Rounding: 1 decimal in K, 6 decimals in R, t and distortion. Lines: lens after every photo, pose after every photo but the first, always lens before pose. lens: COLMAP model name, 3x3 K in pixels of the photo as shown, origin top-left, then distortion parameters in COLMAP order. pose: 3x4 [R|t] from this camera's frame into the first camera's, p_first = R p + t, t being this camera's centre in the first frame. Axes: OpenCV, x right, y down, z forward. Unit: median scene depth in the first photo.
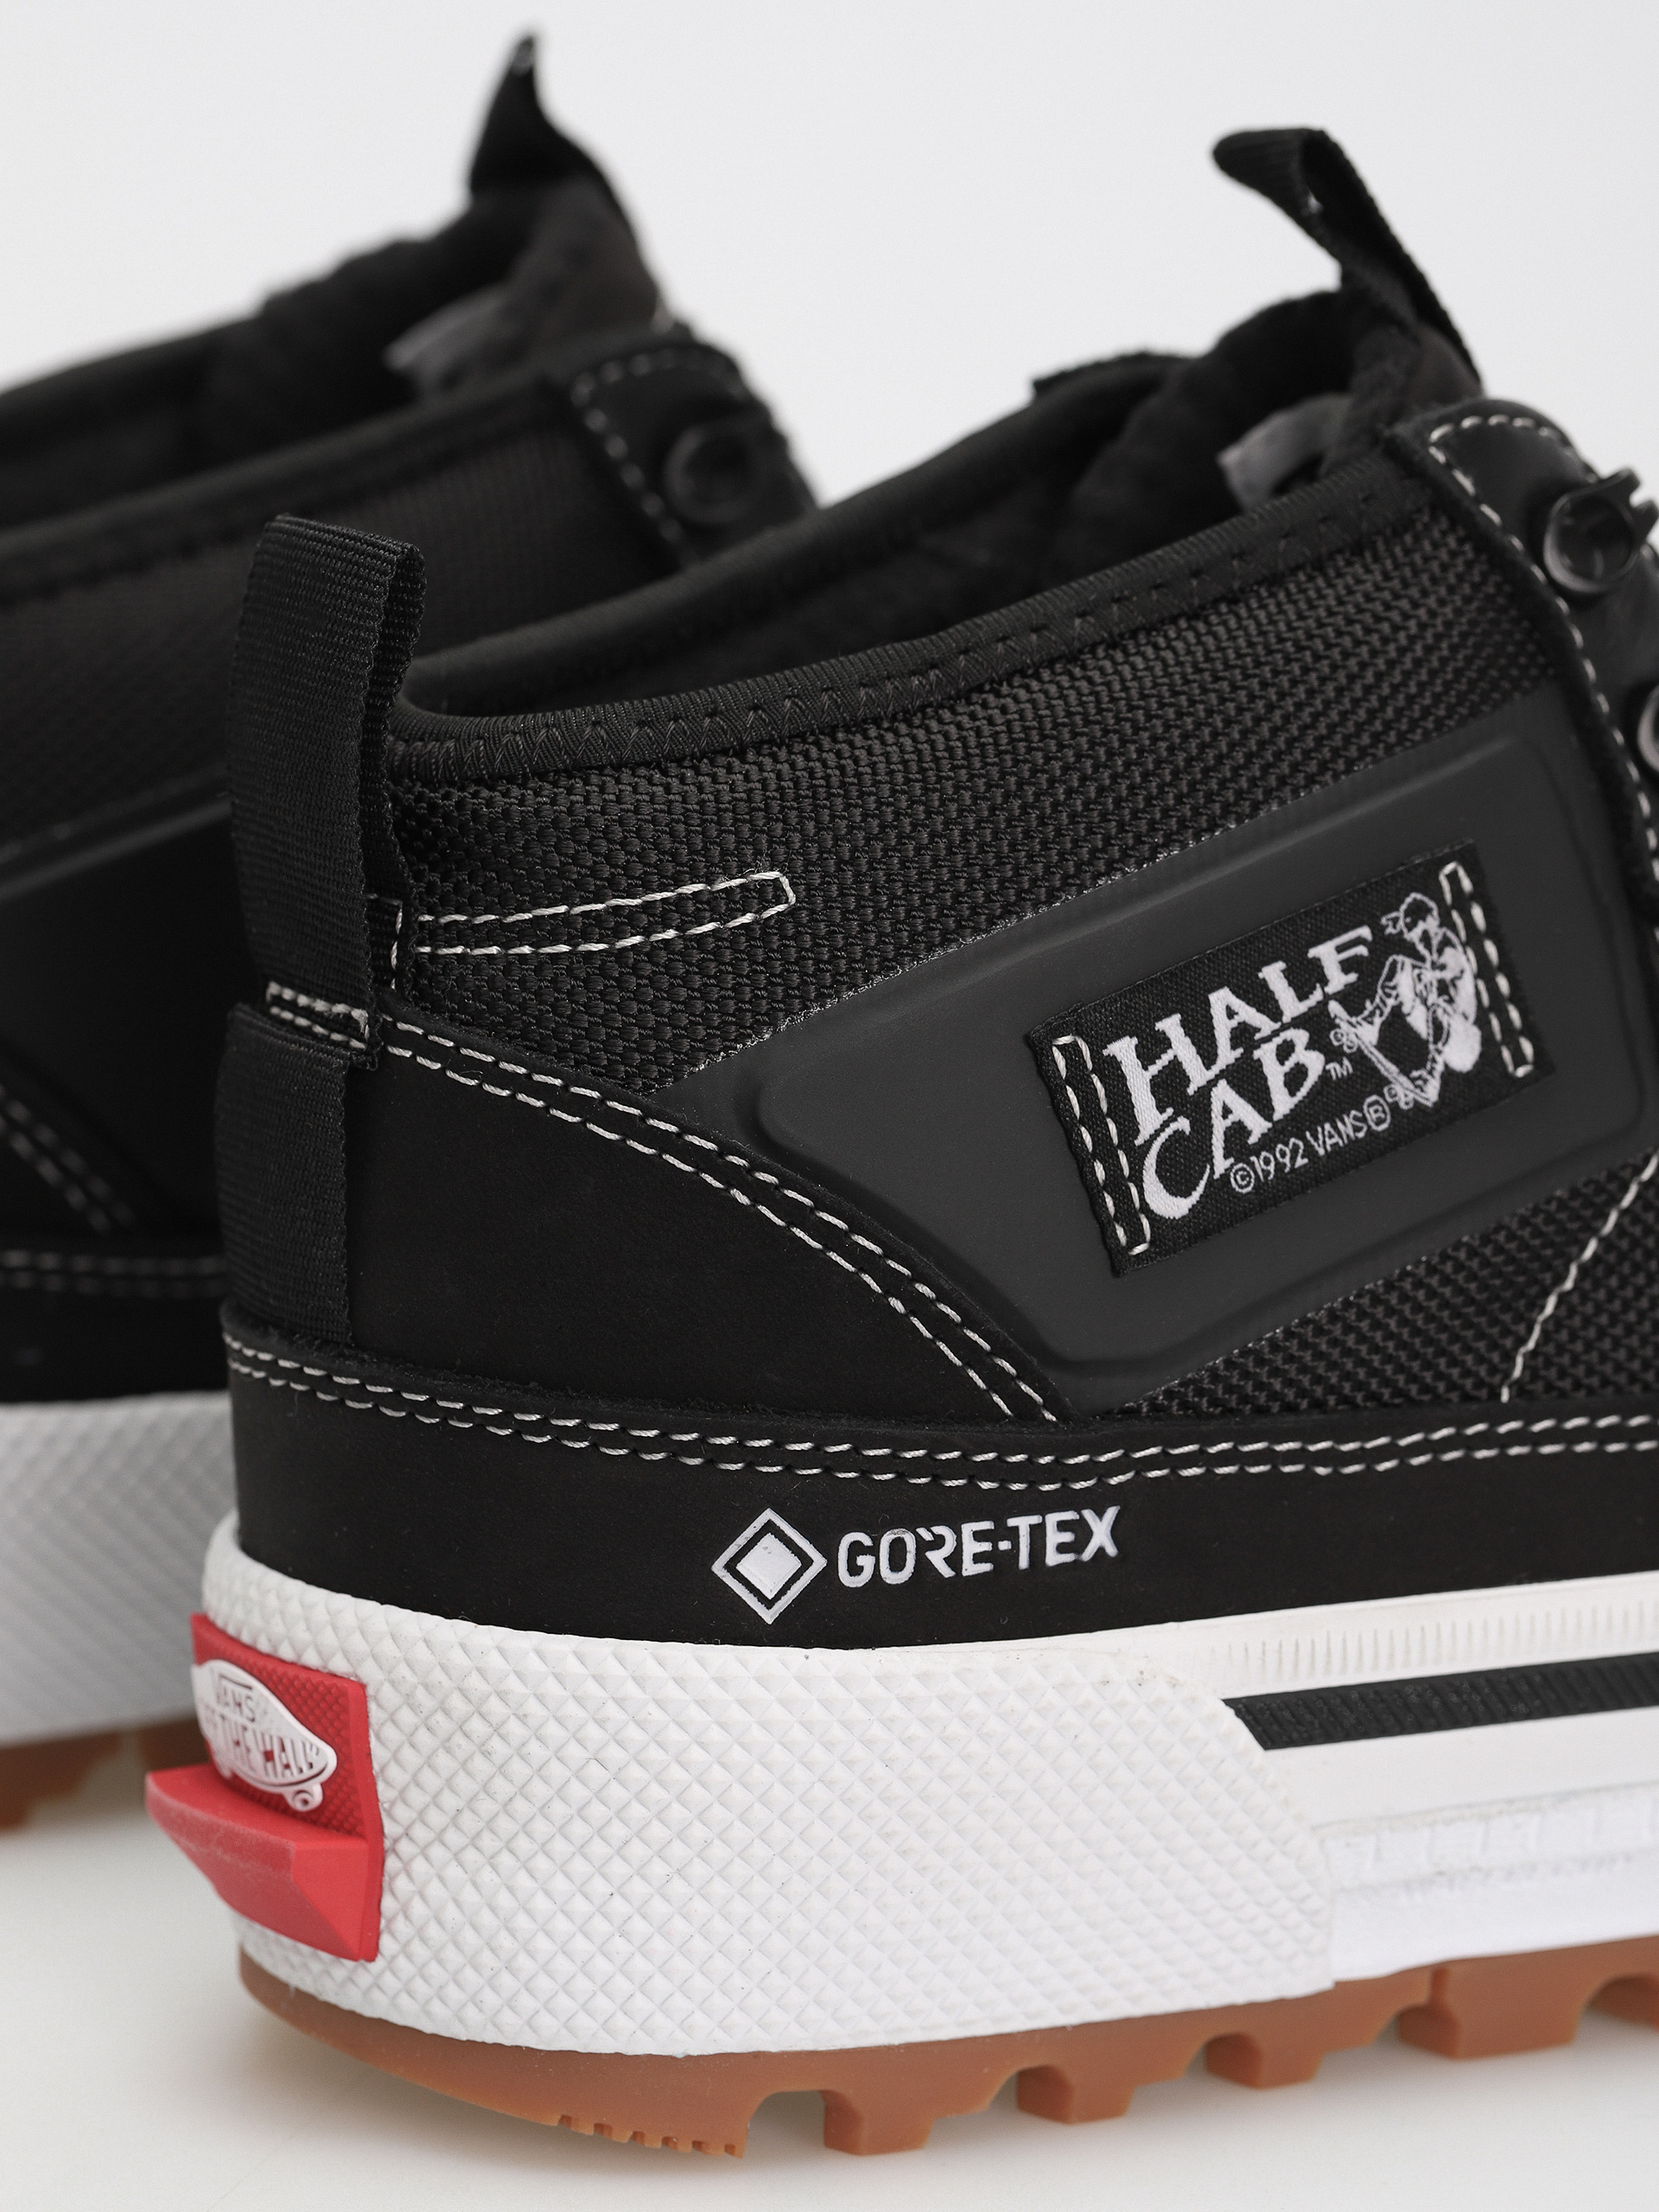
lens RADIAL K [[7790.2, 0, 829.5], [0, 7790.2, 1106.0], [0, 0, 1]] dist [-0.020768, 0.473301]
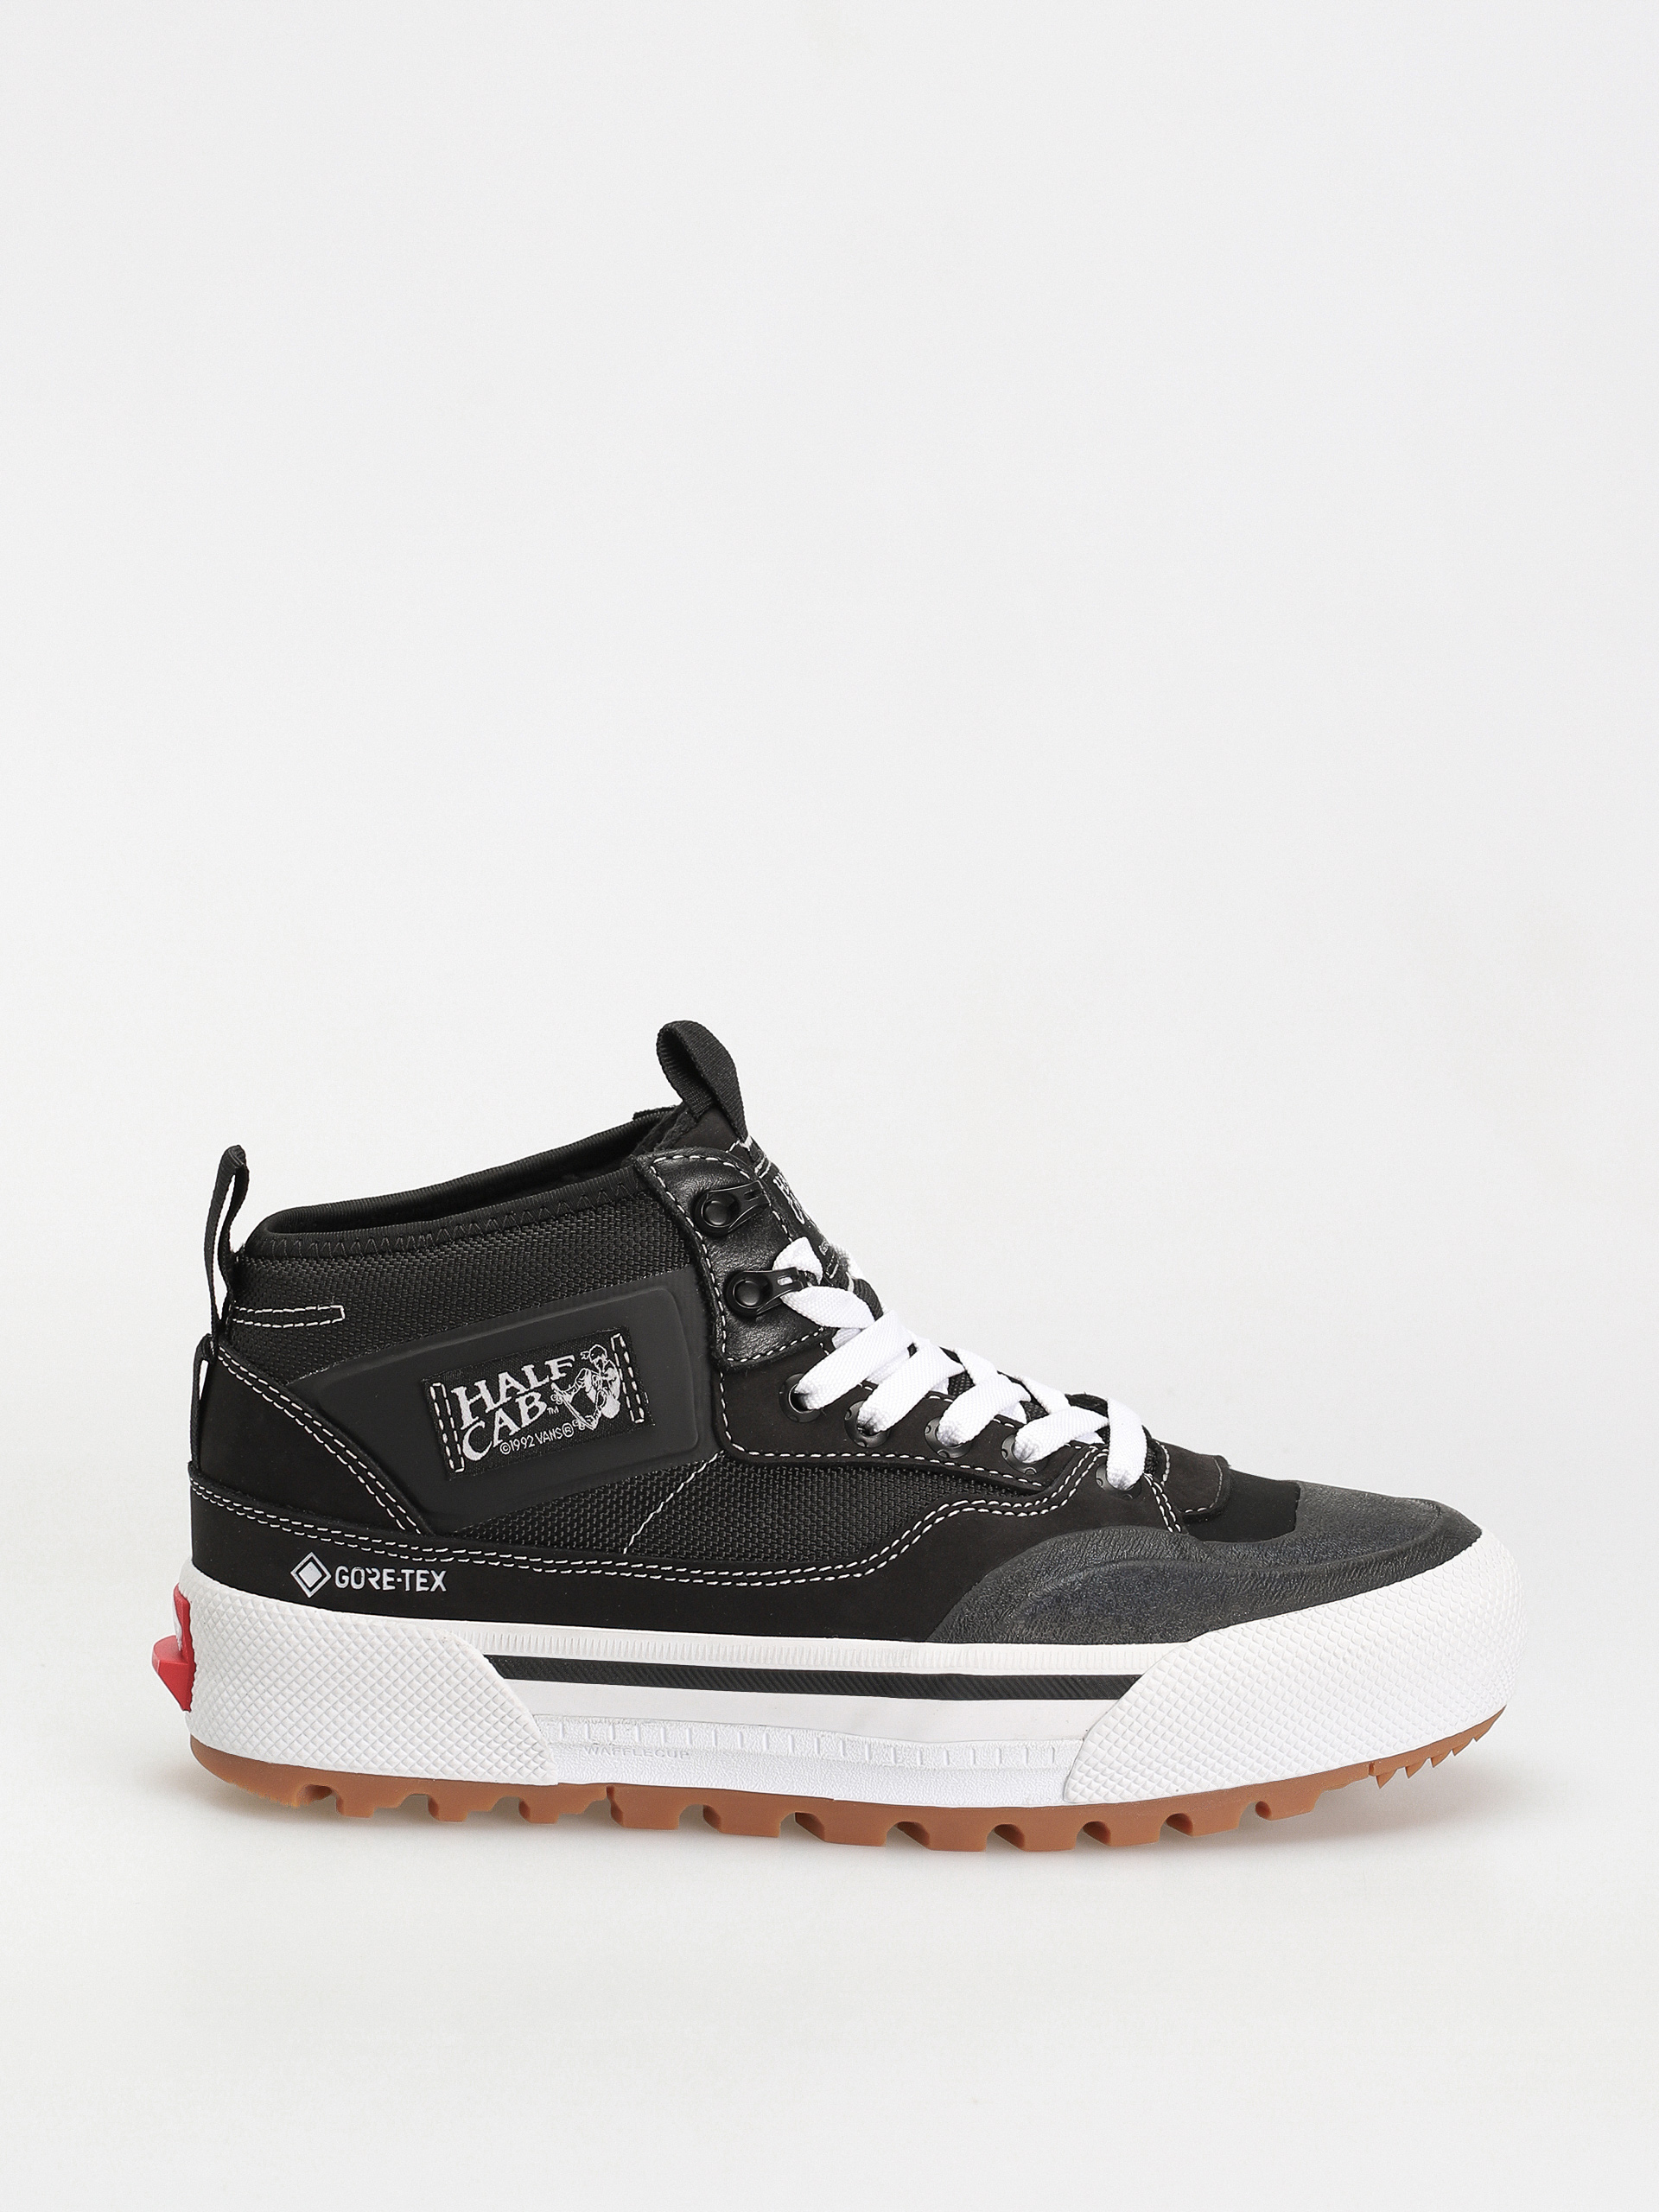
lens RADIAL K [[7790.2, 0, 829.5], [0, 7790.2, 1106.0], [0, 0, 1]] dist [-0.020768, 0.473301]
pose [[0.870208, 0.099287, -0.482577, 1.347705], [-0.118733, 0.992878, -0.009827, -0.088267], [0.478164, 0.065849, 0.875799, -1.161410]]
